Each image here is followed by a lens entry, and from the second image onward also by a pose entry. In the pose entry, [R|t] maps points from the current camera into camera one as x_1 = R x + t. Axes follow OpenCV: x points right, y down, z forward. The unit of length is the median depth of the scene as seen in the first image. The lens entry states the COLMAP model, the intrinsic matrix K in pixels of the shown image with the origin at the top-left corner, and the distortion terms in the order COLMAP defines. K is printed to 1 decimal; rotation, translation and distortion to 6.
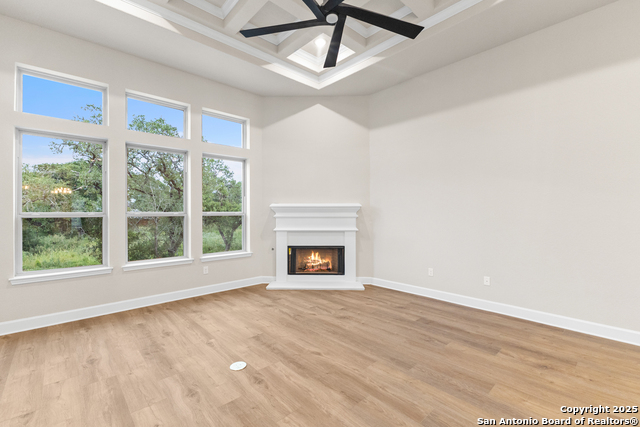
lens RADIAL K [[284.0, 0, 322.0], [0, 284.0, 210.0], [0, 0, 1]] dist [0.009238, -0.001099]
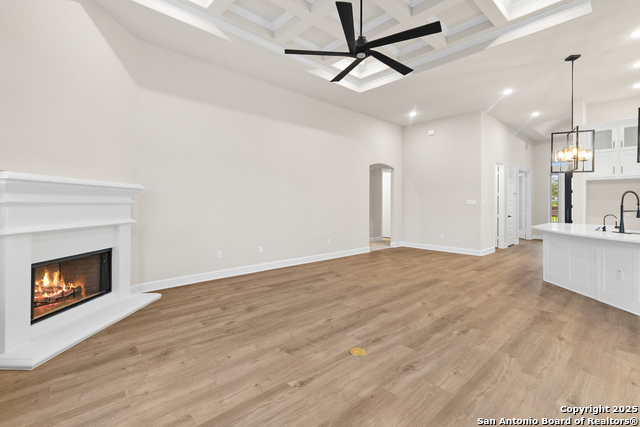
lens RADIAL K [[284.0, 0, 326.3], [0, 284.0, 202.5], [0, 0, 1]] dist [0.009238, -0.001099]
pose [[0.005089, 0.003808, 0.999980, -0.853993], [-0.012245, 0.999918, -0.003745, 0.026276], [-0.999912, -0.012226, 0.005136, 0.742878]]
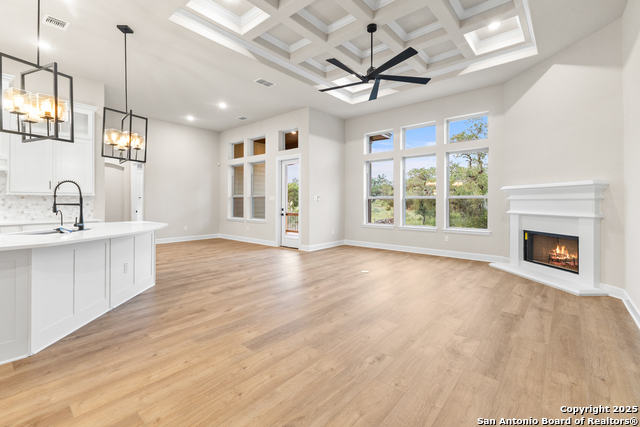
lens RADIAL K [[284.0, 0, 316.7], [0, 284.0, 201.7], [0, 0, 1]] dist [0.009238, -0.001099]
pose [[0.104840, -0.002590, -0.994486, 1.109296], [0.008933, 0.999959, -0.001662, 0.038515], [0.994449, -0.008710, 0.104859, 0.312077]]
